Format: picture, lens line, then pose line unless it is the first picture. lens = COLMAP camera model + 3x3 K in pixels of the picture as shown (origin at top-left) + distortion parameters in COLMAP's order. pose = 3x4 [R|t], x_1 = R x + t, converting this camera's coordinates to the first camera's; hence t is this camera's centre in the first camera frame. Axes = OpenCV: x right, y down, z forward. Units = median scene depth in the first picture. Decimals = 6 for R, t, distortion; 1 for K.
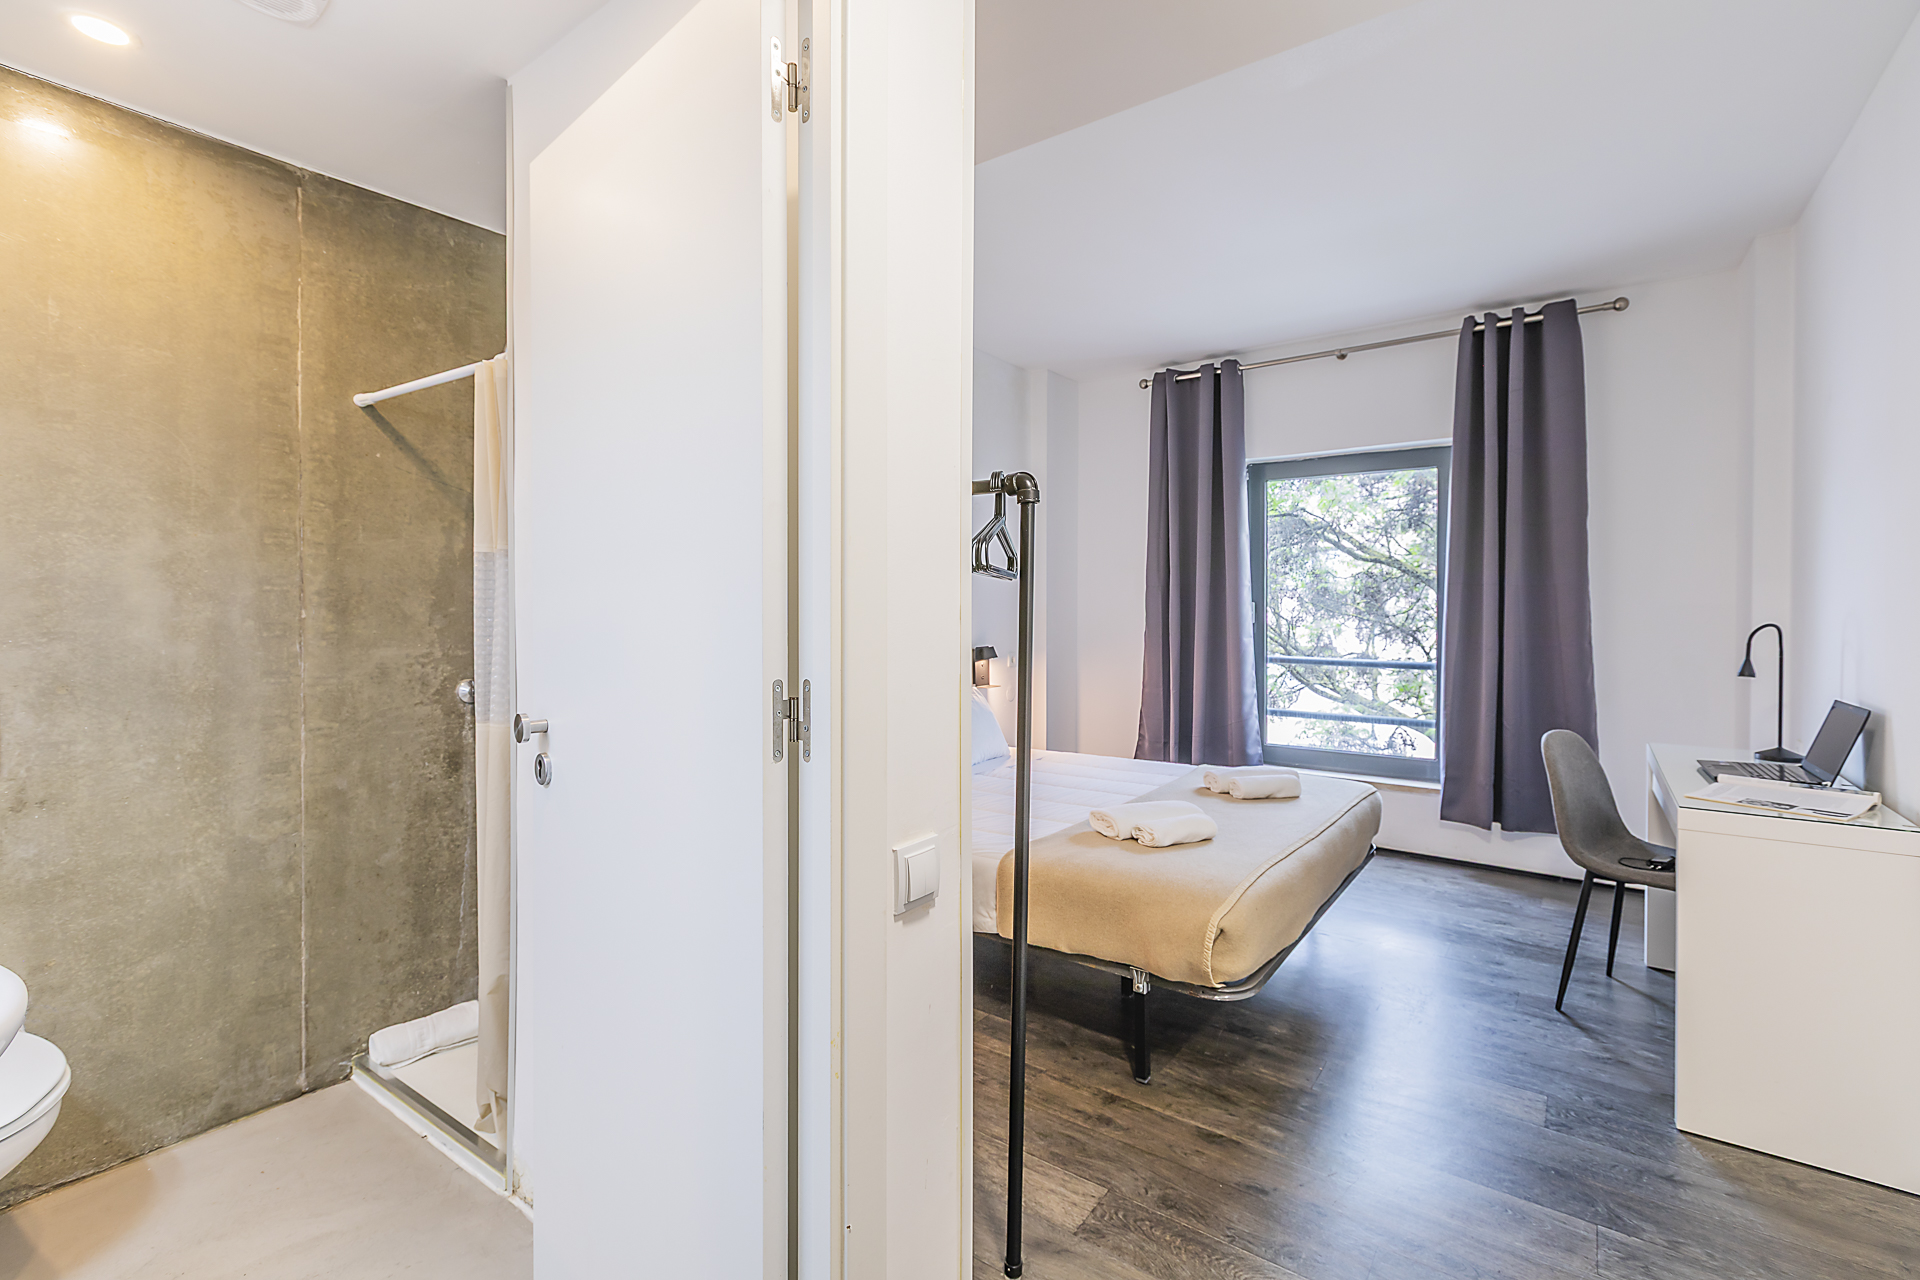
lens RADIAL K [[875.9, 0, 951.2], [0, 875.9, 615.5], [0, 0, 1]] dist [0.001501, 0.000055]
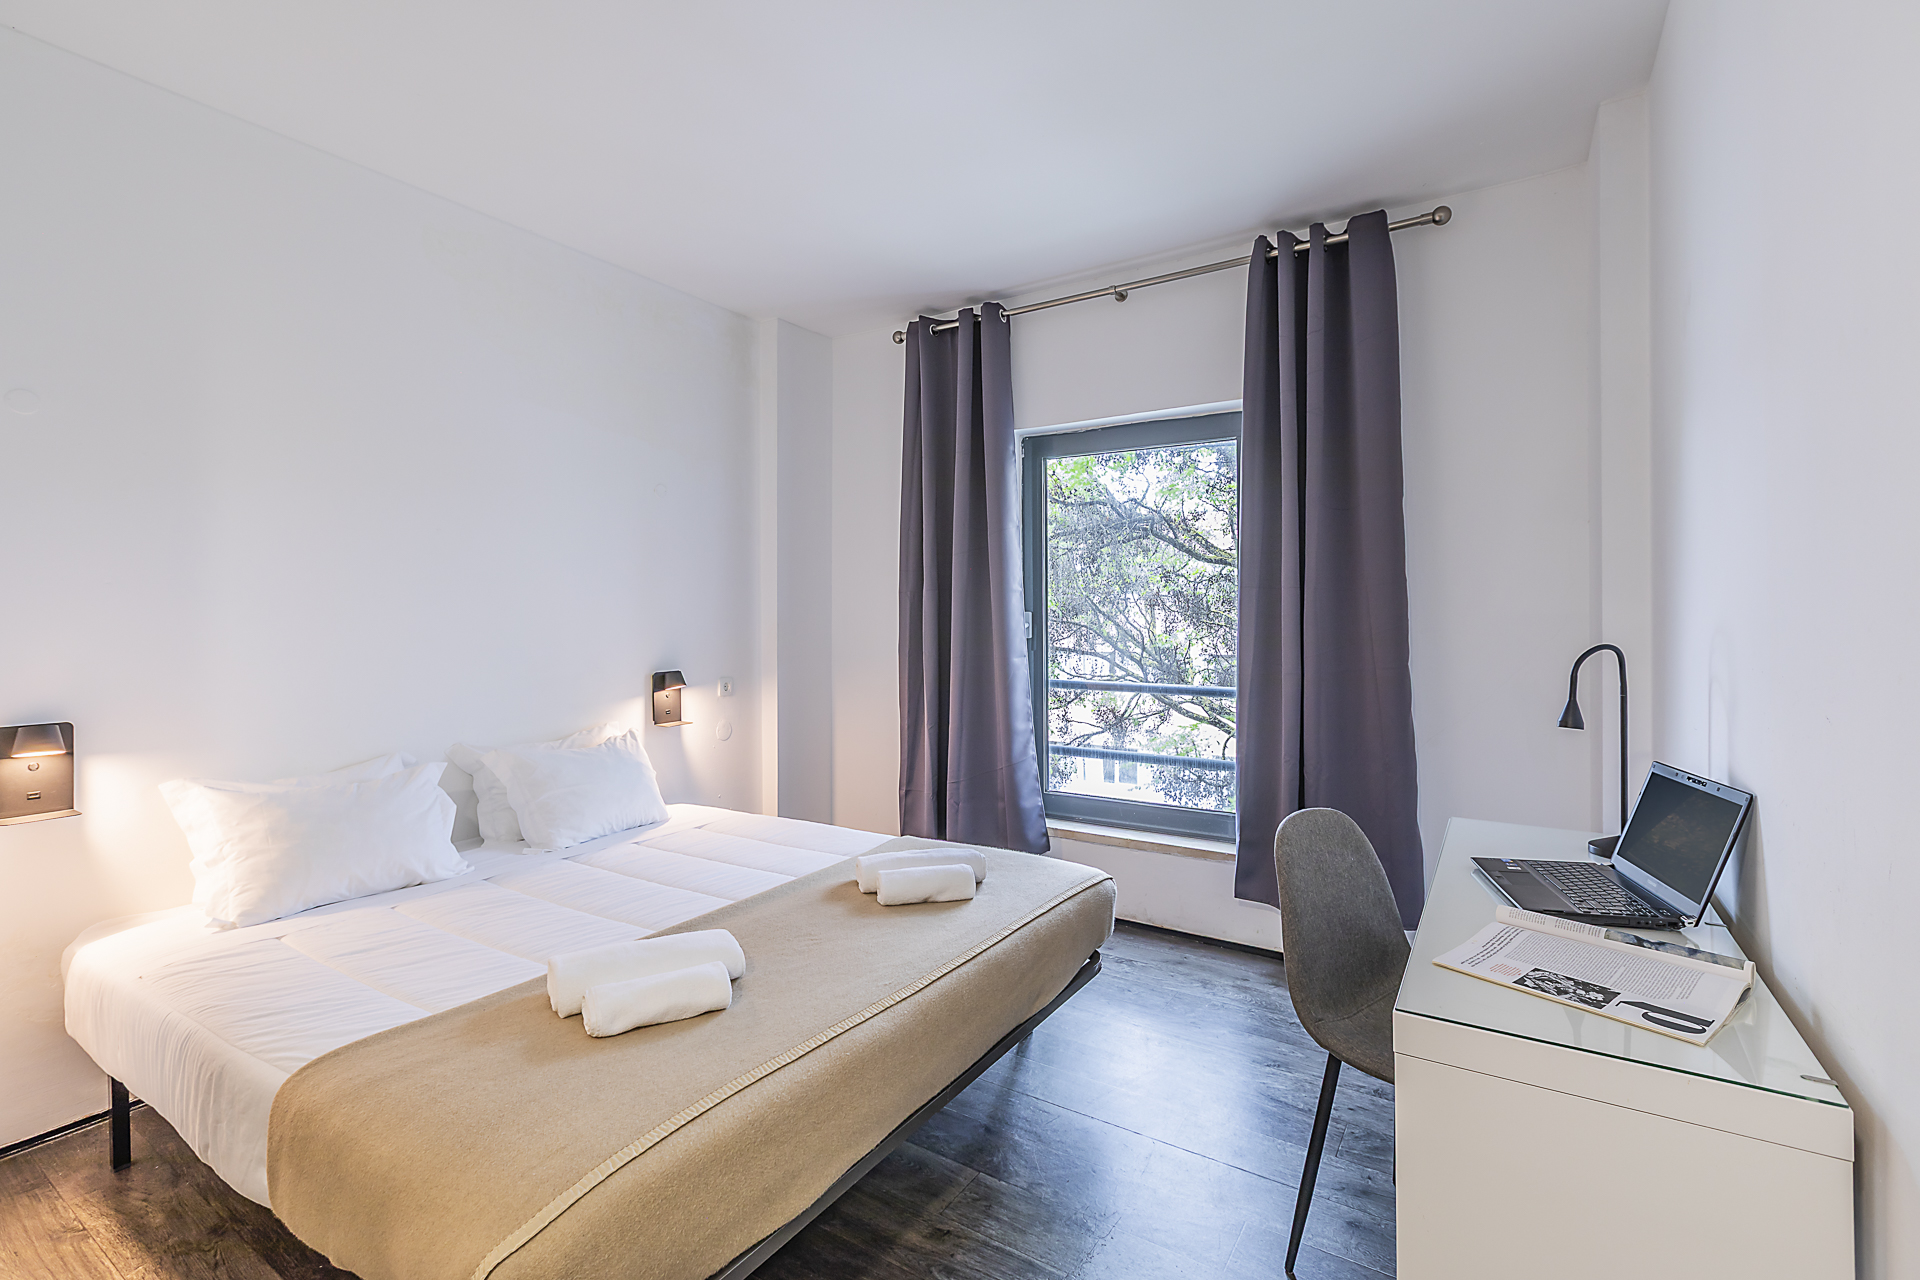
lens RADIAL K [[879.9, 0, 959.1], [0, 879.9, 605.7], [0, 0, 1]] dist [0.003619, 0.000095]
pose [[0.998434, -0.003171, 0.055860, 0.275219], [0.004240, 0.999810, -0.019029, -0.006416], [-0.055789, 0.019236, 0.998257, 0.245381]]
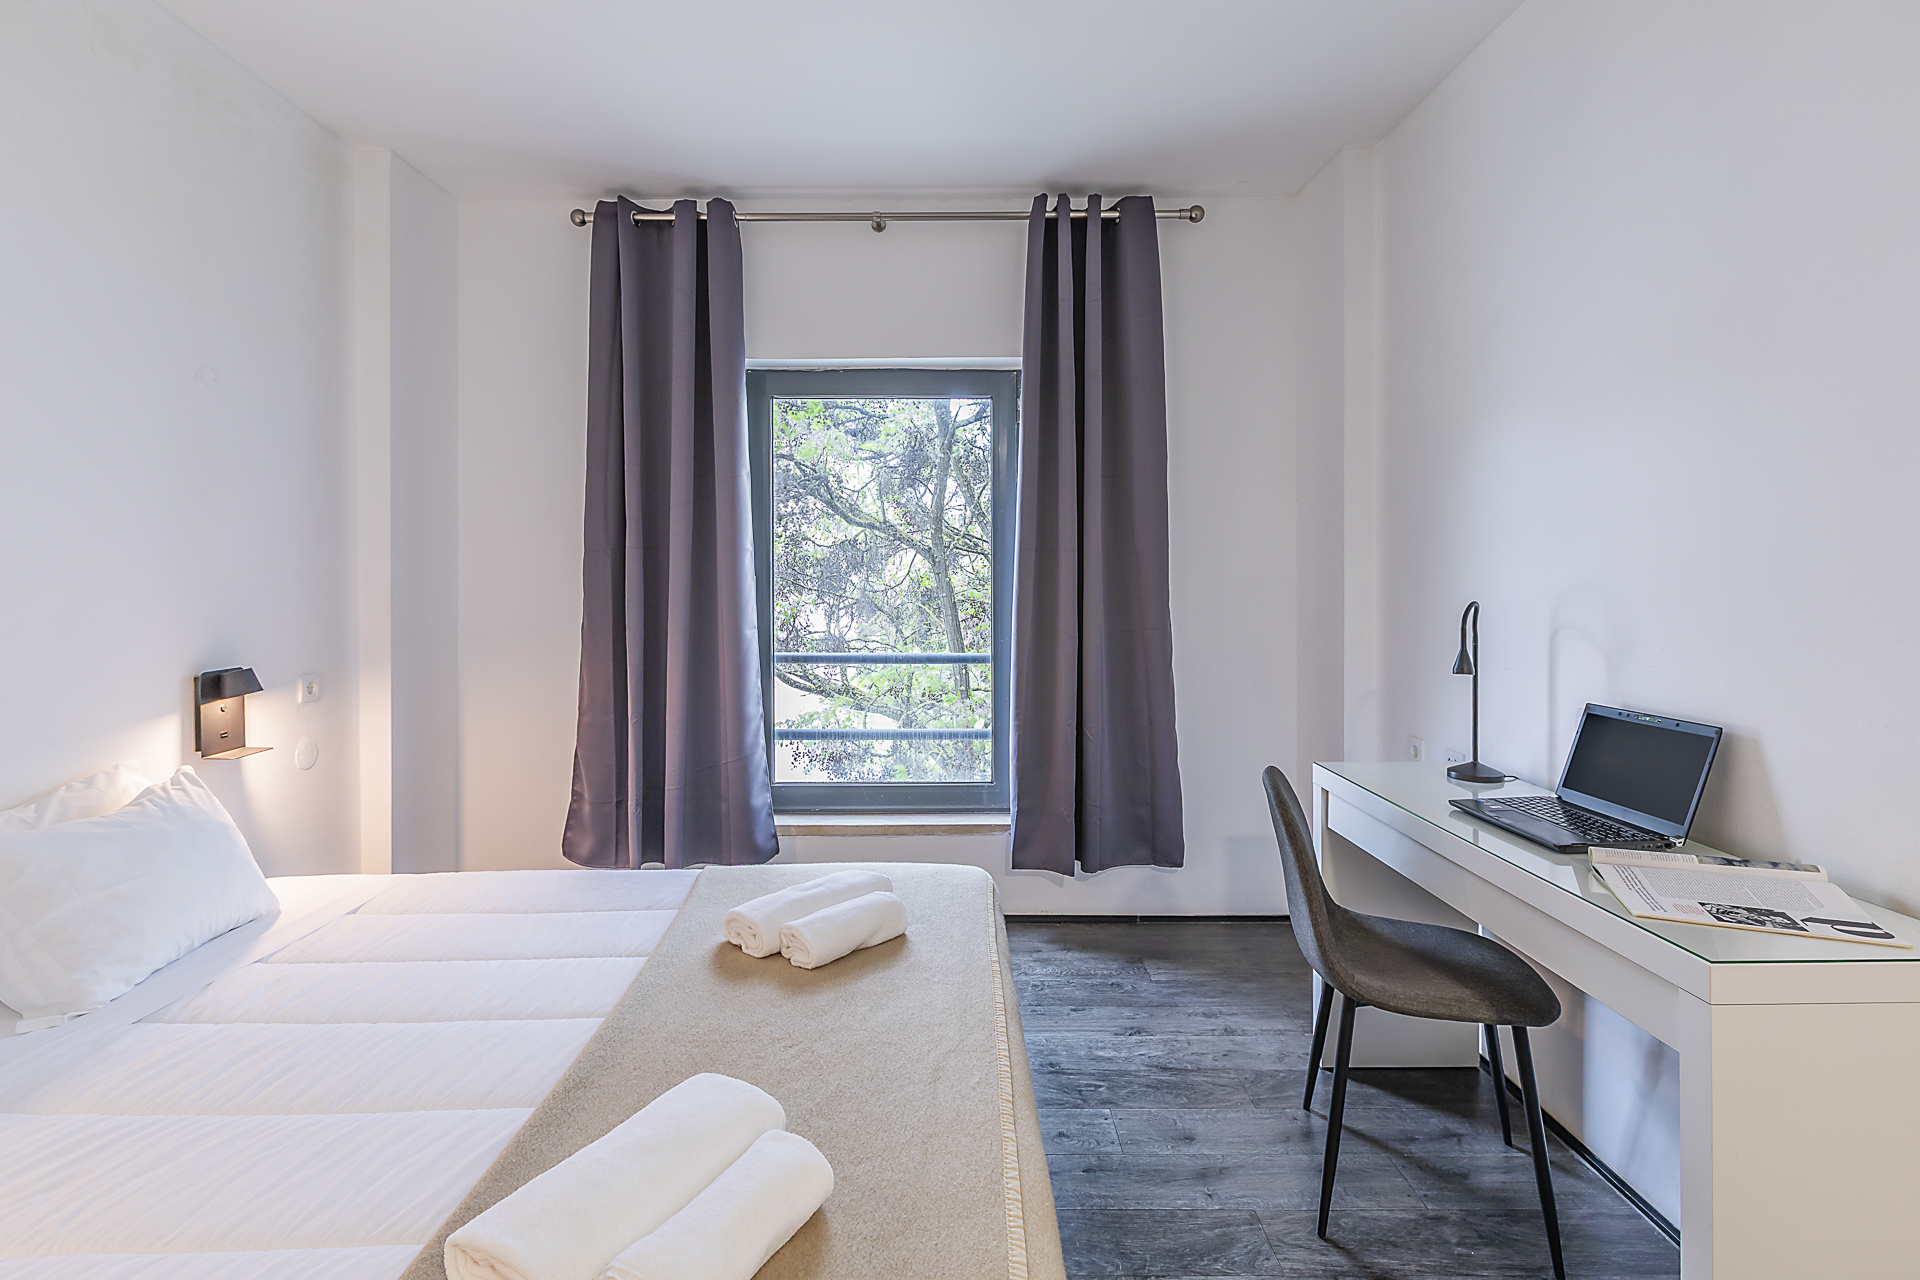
lens RADIAL K [[879.9, 0, 957.2], [0, 879.9, 578.6], [0, 0, 1]] dist [0.001544, -0.000372]
pose [[0.802377, -0.002296, 0.596813, 0.077862], [0.010578, 0.999890, -0.010374, -0.004729], [-0.596724, 0.014637, 0.802313, 0.425952]]
